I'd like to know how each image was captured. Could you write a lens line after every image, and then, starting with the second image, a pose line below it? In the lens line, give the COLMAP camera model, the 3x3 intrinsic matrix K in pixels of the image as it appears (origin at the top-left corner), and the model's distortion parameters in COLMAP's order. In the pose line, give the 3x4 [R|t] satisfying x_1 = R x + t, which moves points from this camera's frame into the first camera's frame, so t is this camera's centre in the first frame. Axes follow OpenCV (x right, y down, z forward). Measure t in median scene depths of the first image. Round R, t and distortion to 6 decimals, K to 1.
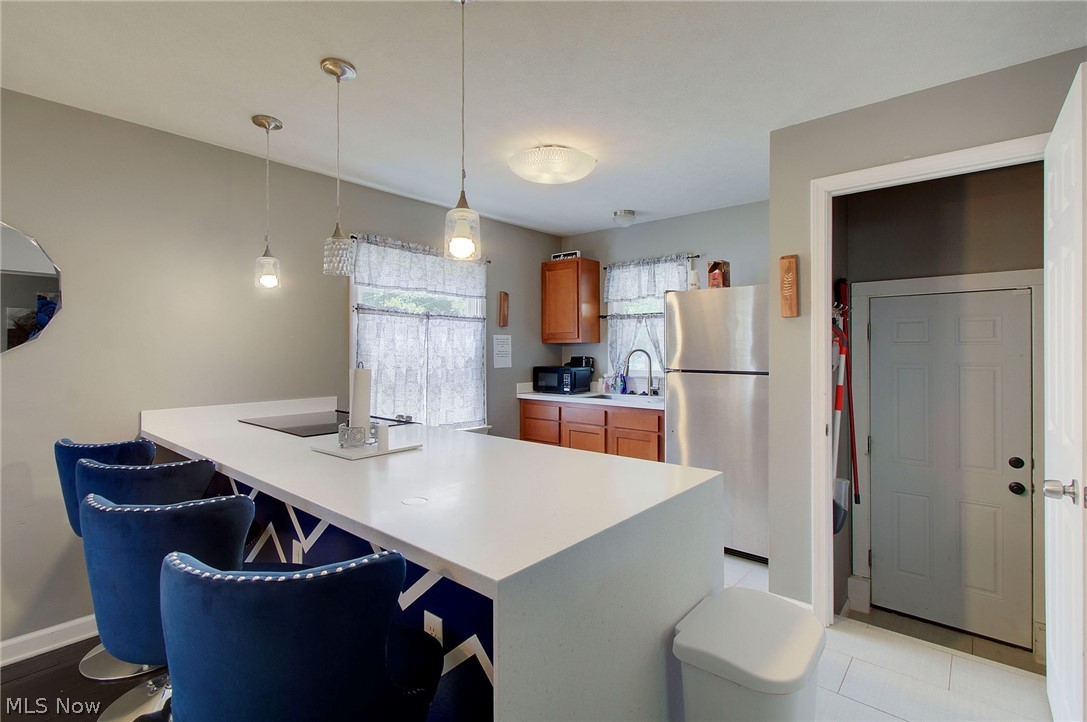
lens RADIAL K [[516.8, 0, 547.3], [0, 516.8, 346.8], [0, 0, 1]] dist [-0.014143, 0.000249]
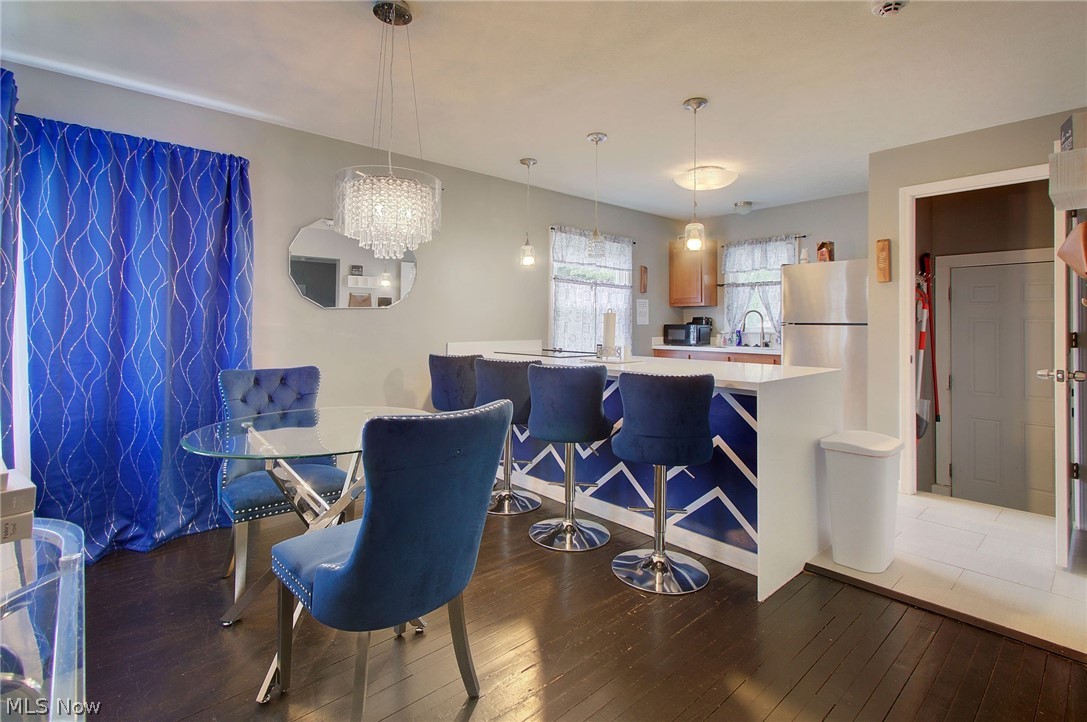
lens RADIAL K [[521.1, 0, 541.4], [0, 521.1, 319.9], [0, 0, 1]] dist [0.001723, 0.000339]
pose [[0.990674, 0.005276, -0.136151, -0.167573], [-0.005527, 0.999984, -0.001464, 0.033683], [0.136141, 0.002203, 0.990687, -0.346359]]
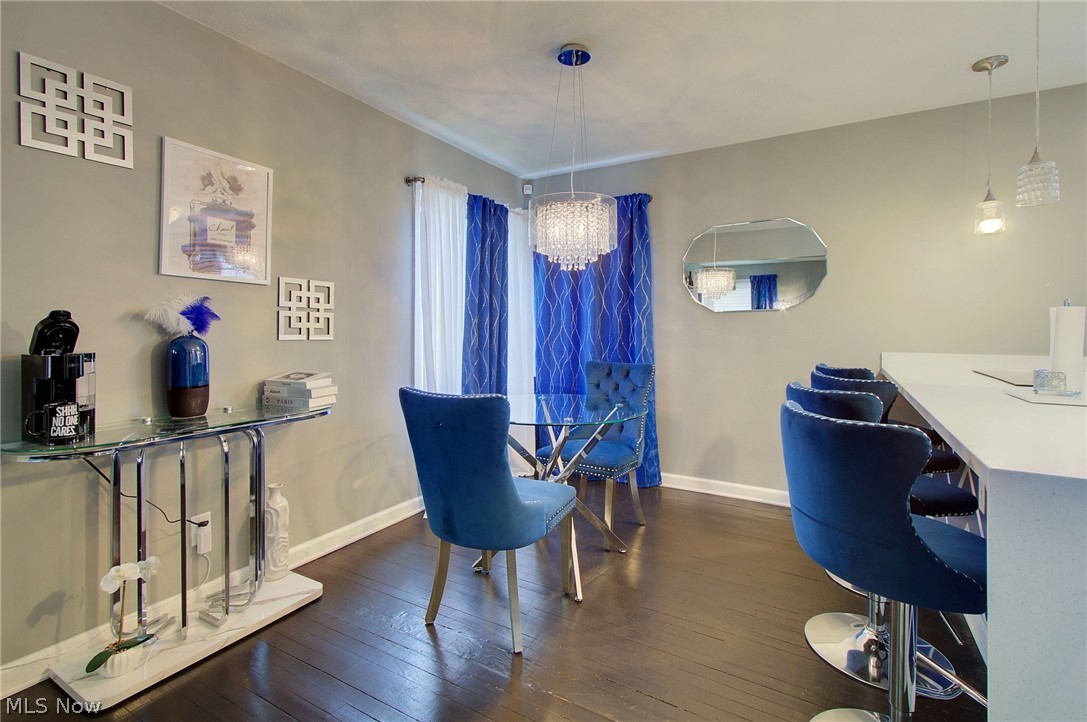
lens RADIAL K [[508.1, 0, 542.4], [0, 508.1, 329.2], [0, 0, 1]] dist [0.002627, 0.000074]
pose [[0.173957, 0.009830, -0.984704, 0.159733], [-0.000789, 0.999951, 0.009843, 0.036462], [0.984753, -0.000936, 0.173956, -0.007055]]
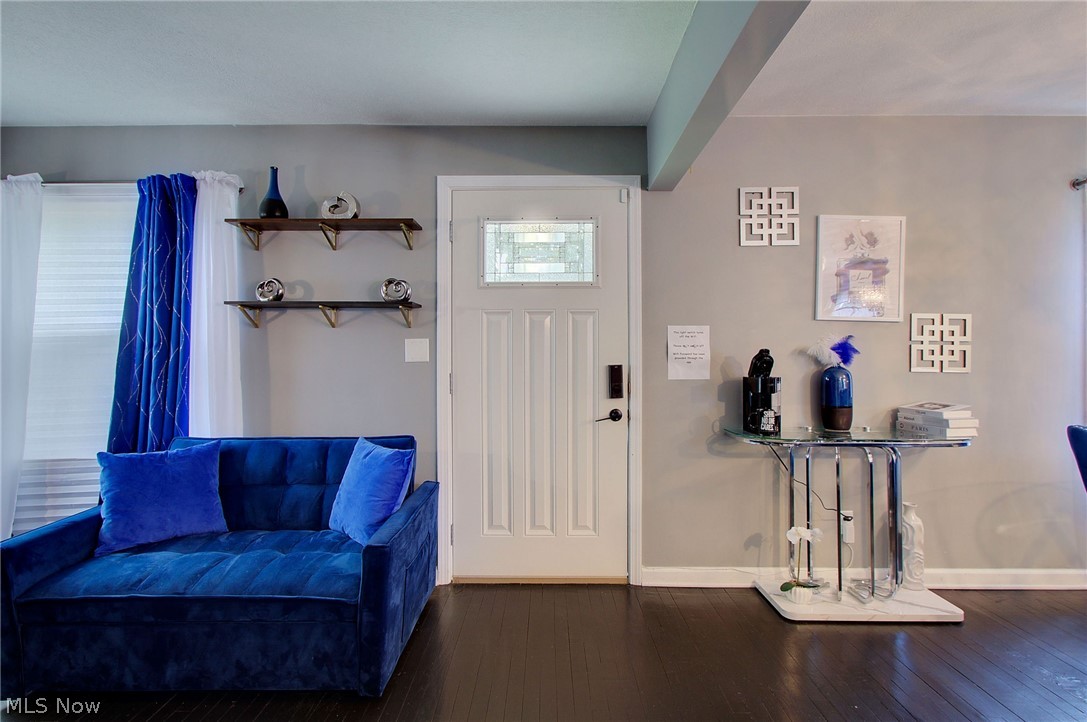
lens RADIAL K [[519.7, 0, 539.9], [0, 519.7, 355.8], [0, 0, 1]] dist [0.003902, 0.000999]
pose [[-0.769047, 0.000428, -0.639193, 0.303961], [0.004058, 0.999983, -0.004213, 0.035863], [0.639180, -0.005834, -0.769035, 0.000101]]
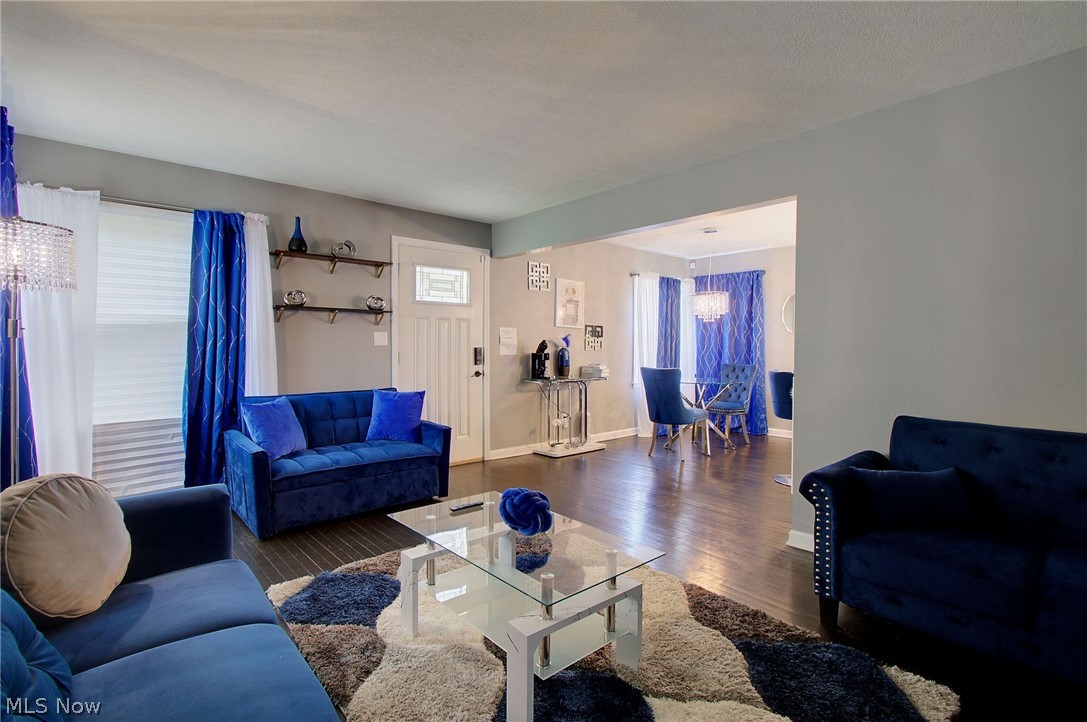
lens RADIAL K [[519.7, 0, 539.9], [0, 519.7, 355.8], [0, 0, 1]] dist [0.003902, 0.000999]
pose [[-0.153802, 0.023857, -0.987814, 1.021988], [-0.002185, 0.999698, 0.024484, 0.033986], [0.988099, 0.005924, -0.153704, -0.103271]]
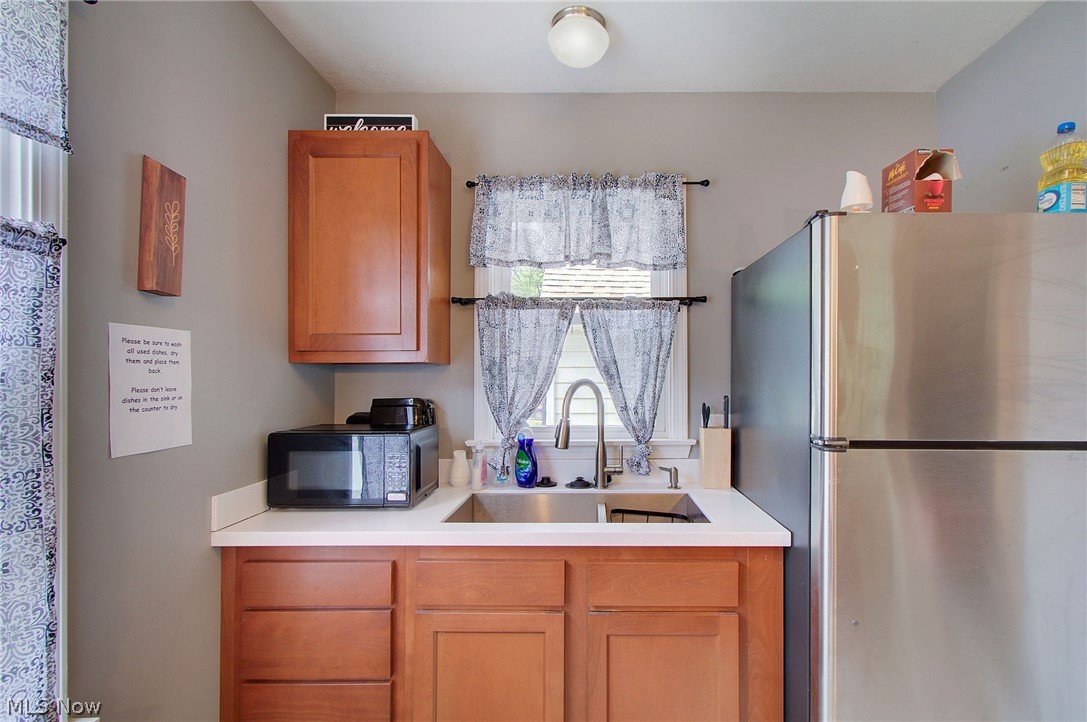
lens RADIAL K [[512.4, 0, 583.8], [0, 512.4, 375.5], [0, 0, 1]] dist [0.001146, 0.000562]
pose [[0.768843, 0.004375, 0.639422, -0.089318], [-0.006546, 0.999978, 0.001029, 0.000399], [-0.639404, -0.004976, 0.768855, 0.694562]]
